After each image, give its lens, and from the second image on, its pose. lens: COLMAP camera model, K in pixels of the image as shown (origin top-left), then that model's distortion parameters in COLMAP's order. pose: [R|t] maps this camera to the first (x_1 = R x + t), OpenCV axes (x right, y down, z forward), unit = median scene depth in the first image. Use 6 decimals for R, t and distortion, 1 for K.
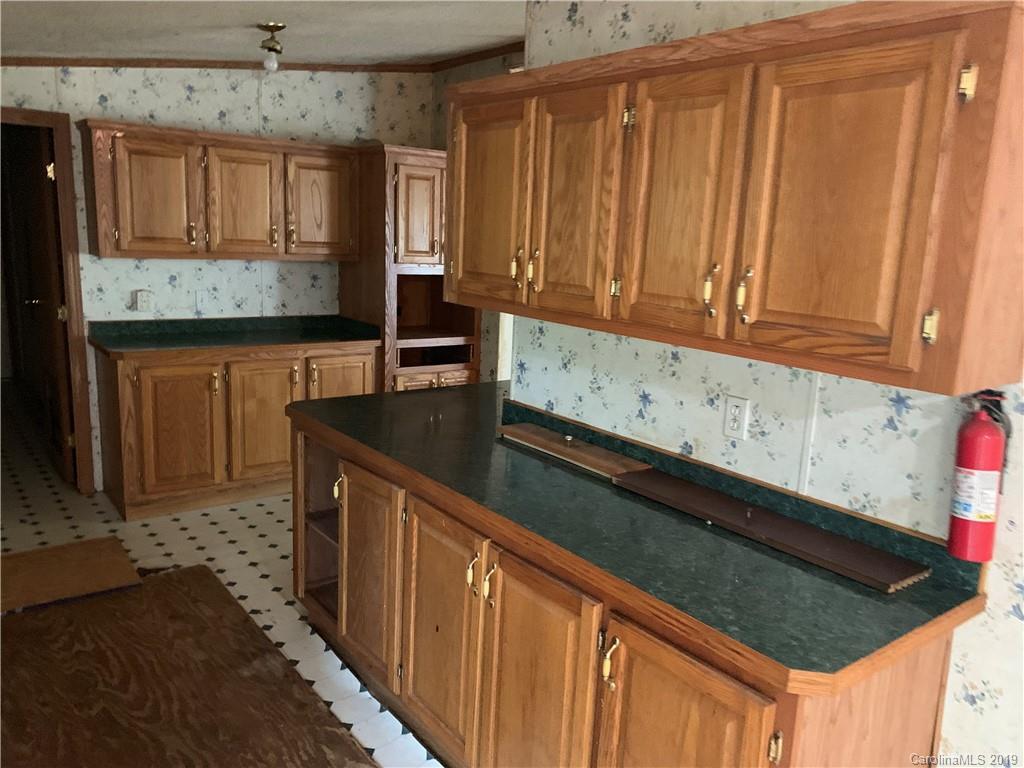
lens RADIAL K [[790.9, 0, 514.2], [0, 790.9, 386.4], [0, 0, 1]] dist [0.023390, 0.001422]
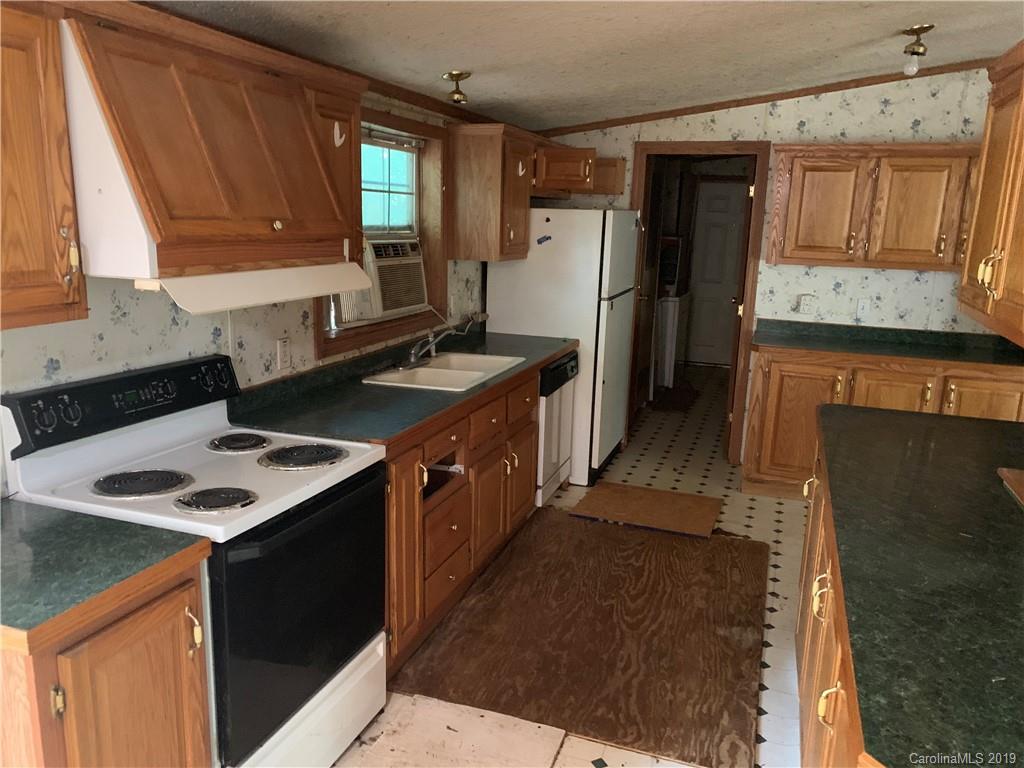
lens RADIAL K [[790.9, 0, 514.2], [0, 790.9, 386.4], [0, 0, 1]] dist [0.023390, 0.001422]
pose [[0.550599, 0.151475, -0.820911, 0.240900], [-0.170304, 0.983099, 0.067176, -0.001354], [0.817213, 0.102818, 0.567091, 0.066003]]
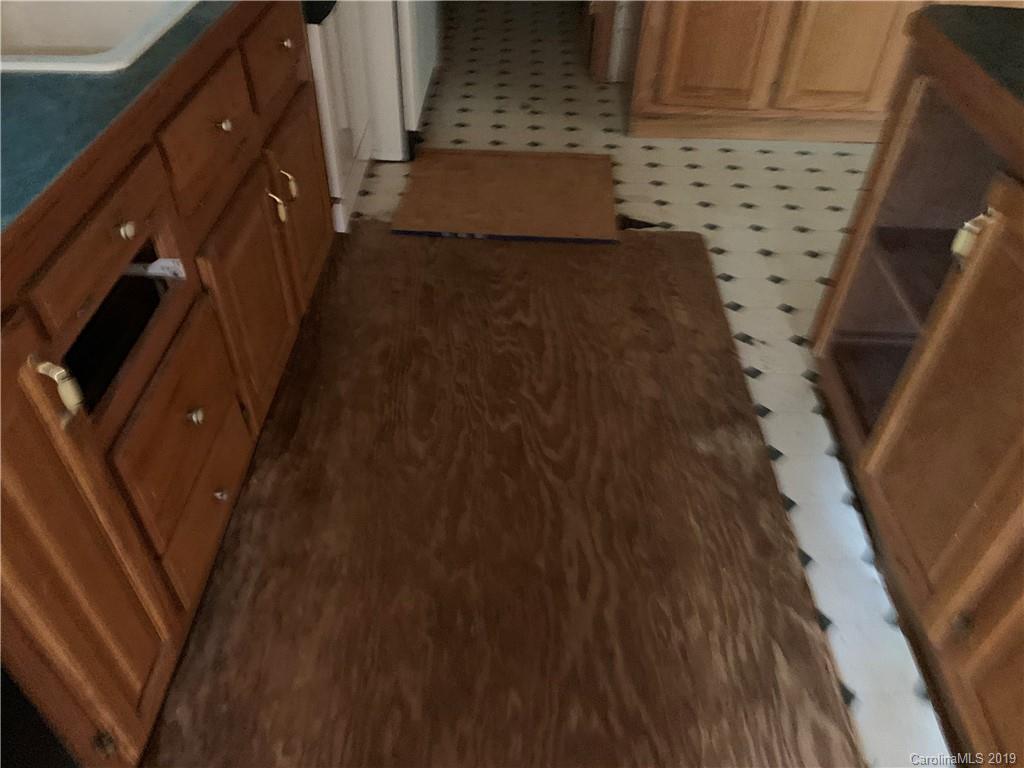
lens RADIAL K [[770.2, 0, 498.3], [0, 770.2, 396.2], [0, 0, 1]] dist [0.079406, -0.128167]
pose [[0.769538, 0.406857, -0.492218, -0.109176], [-0.107005, 0.842030, 0.528711, -0.002415], [0.629572, -0.354193, 0.691510, 0.300661]]
